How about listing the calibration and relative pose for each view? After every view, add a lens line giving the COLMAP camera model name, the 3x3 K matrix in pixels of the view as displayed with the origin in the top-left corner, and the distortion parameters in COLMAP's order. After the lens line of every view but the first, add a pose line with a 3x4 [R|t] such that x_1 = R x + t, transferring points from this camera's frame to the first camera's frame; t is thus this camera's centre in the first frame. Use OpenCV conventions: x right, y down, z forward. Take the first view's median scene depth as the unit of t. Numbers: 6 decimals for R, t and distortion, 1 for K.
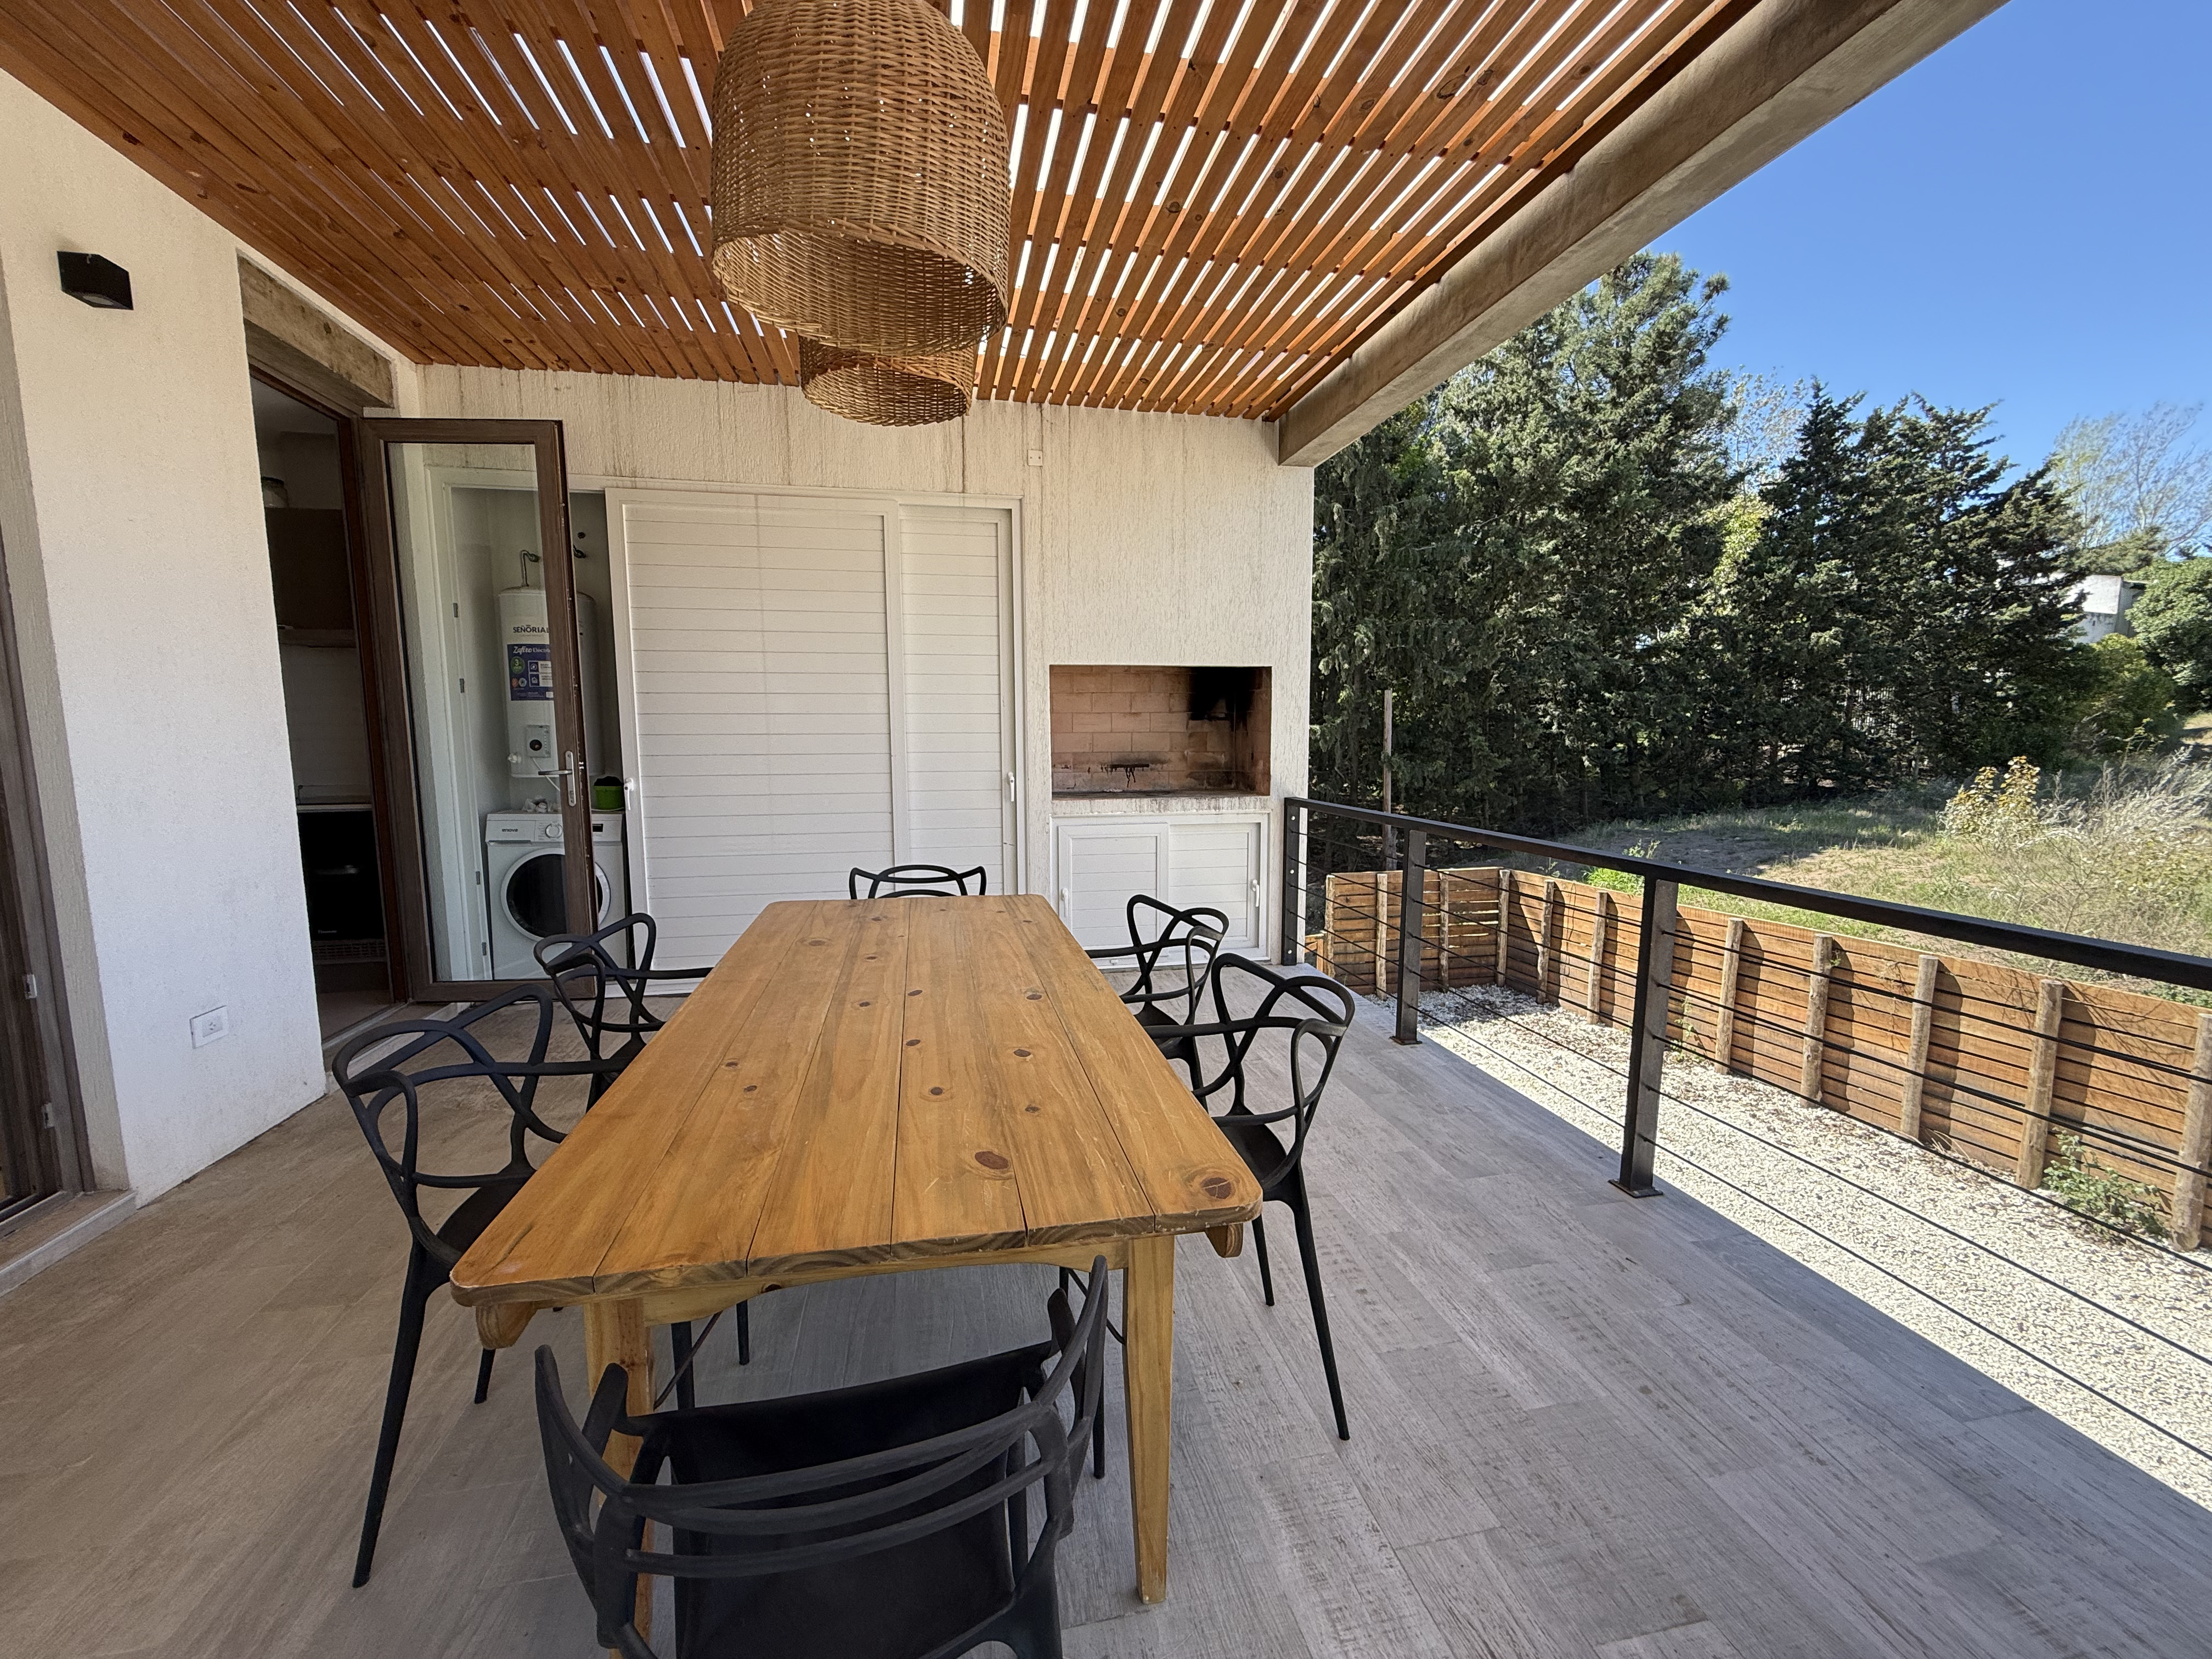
lens RADIAL K [[885.1, 0, 1106.5], [0, 885.1, 832.6], [0, 0, 1]] dist [-0.001832, 0.000463]
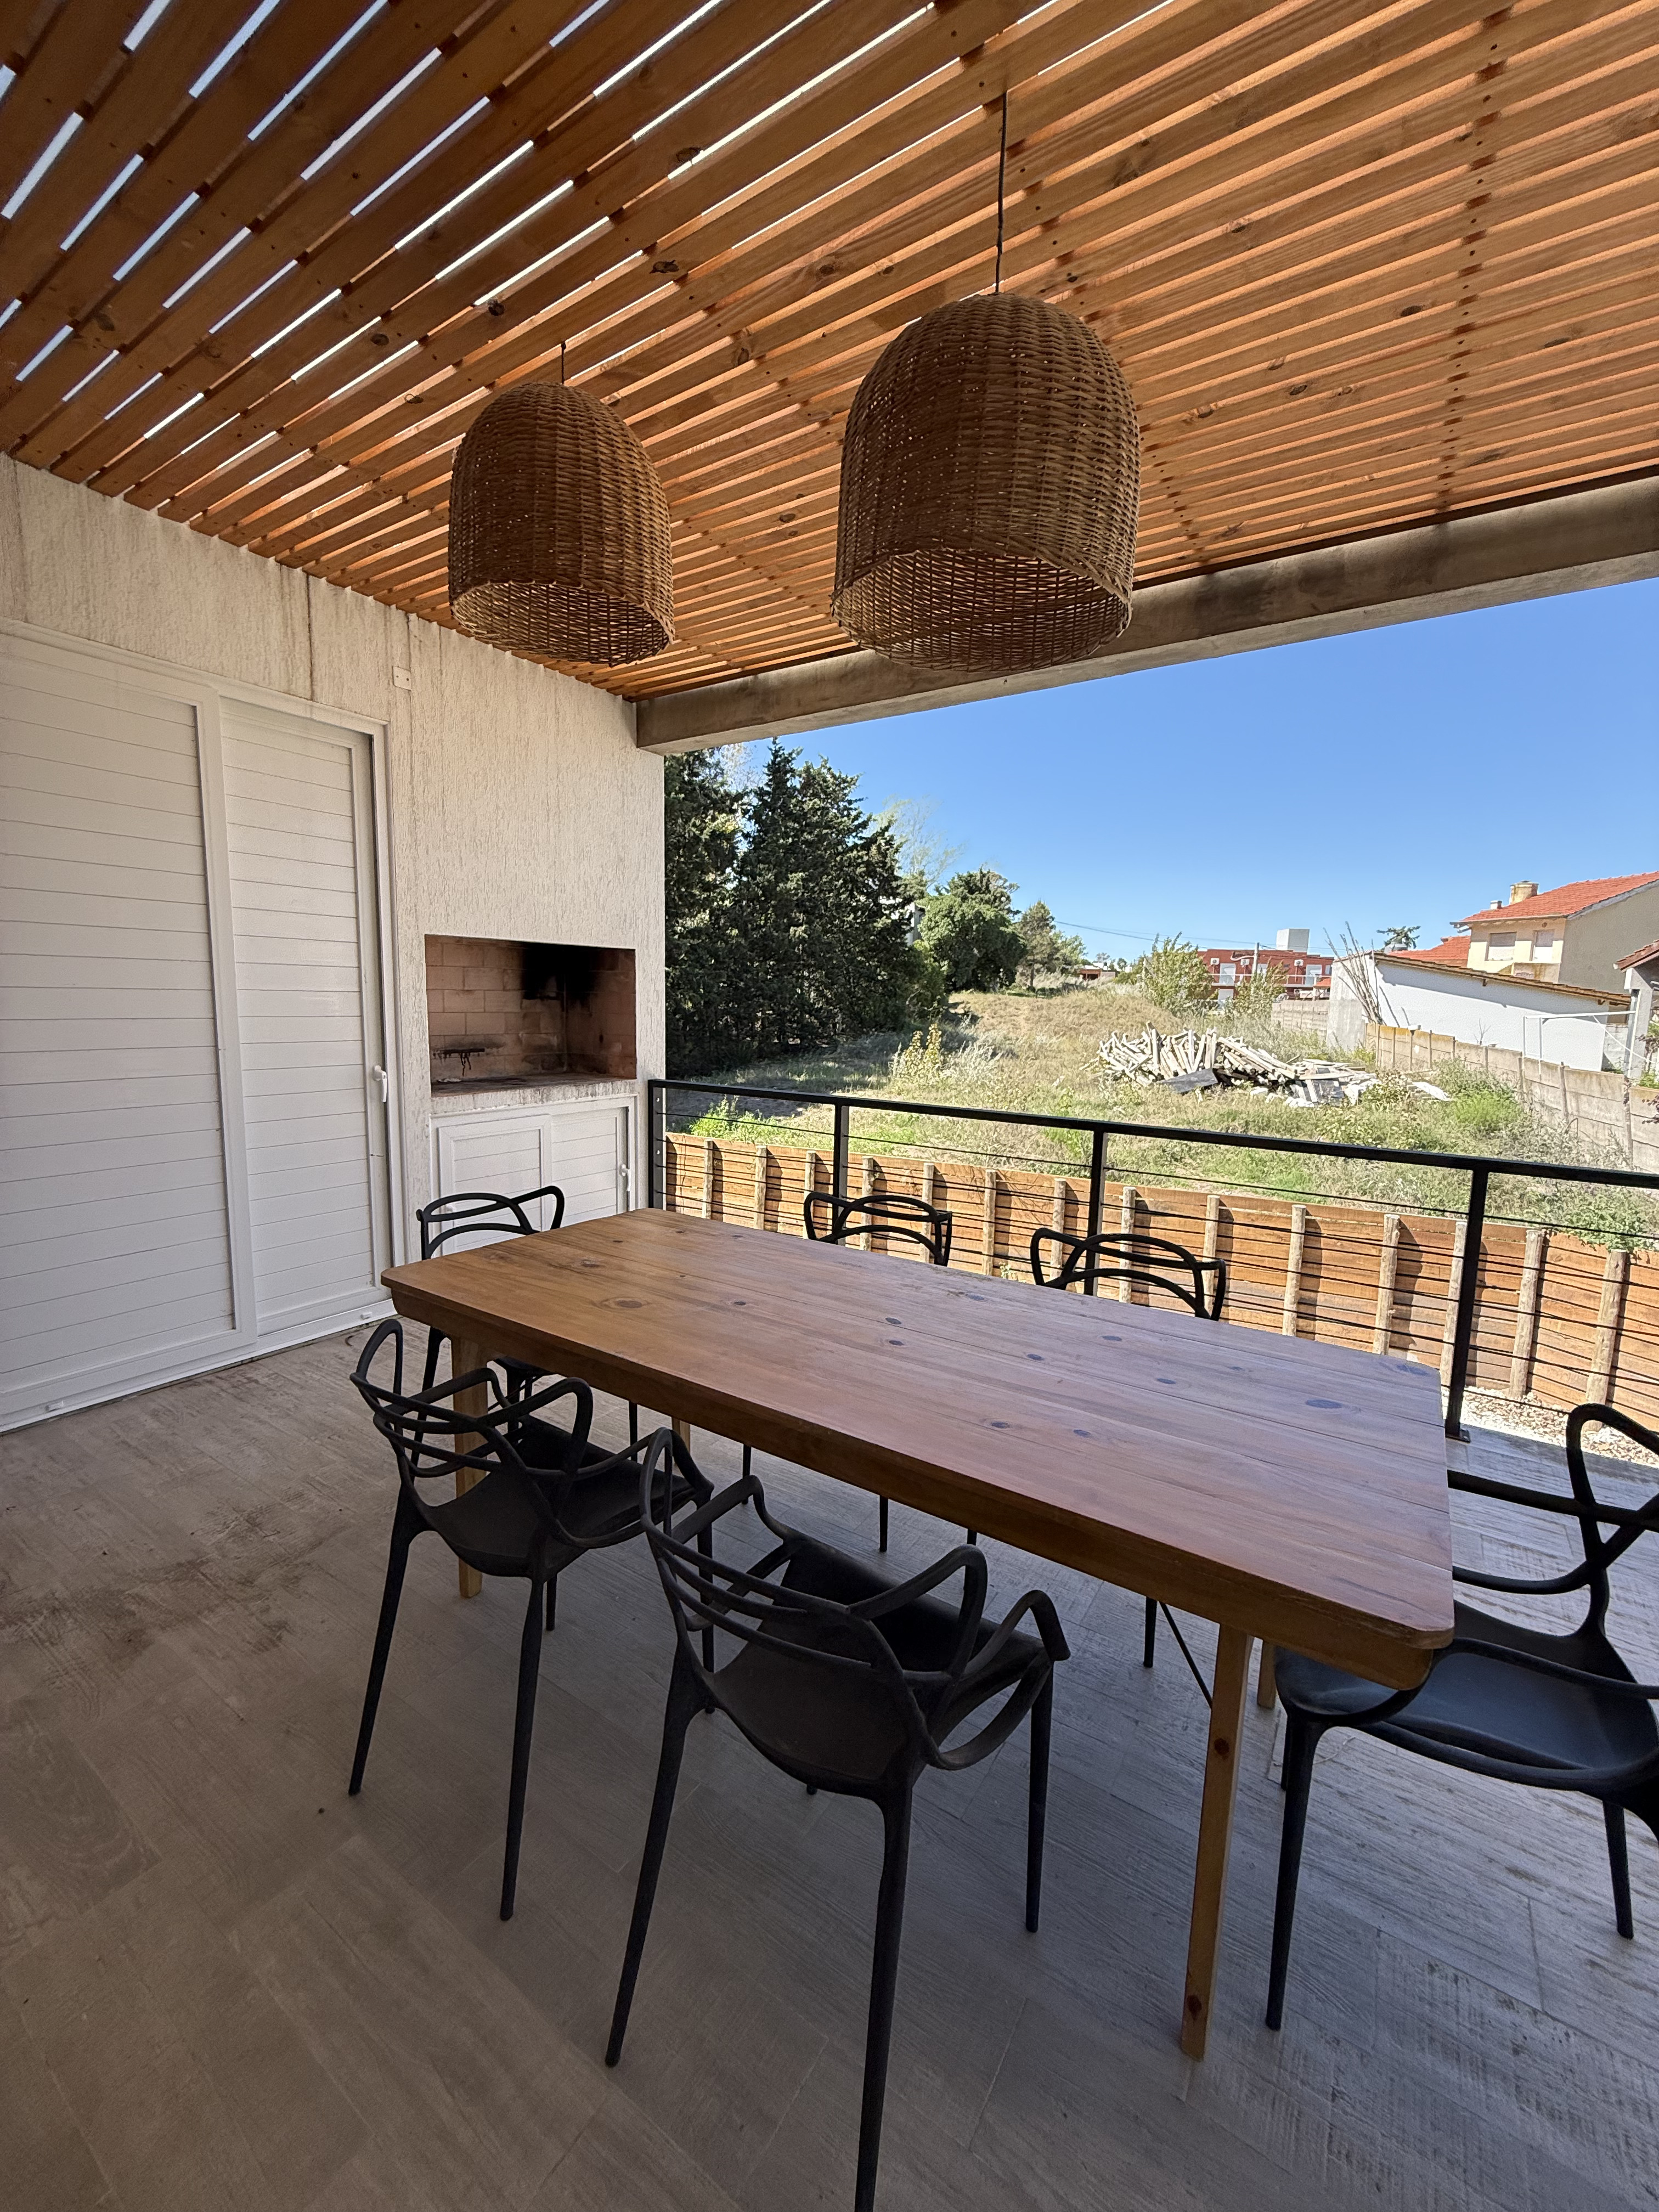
lens RADIAL K [[885.1, 0, 828.3], [0, 885.1, 1103.4], [0, 0, 1]] dist [-0.001832, 0.000463]
pose [[0.707173, -0.066848, 0.703873, -0.332795], [0.058468, 0.997640, 0.036006, -0.033880], [-0.704619, 0.015692, 0.709412, 0.128753]]
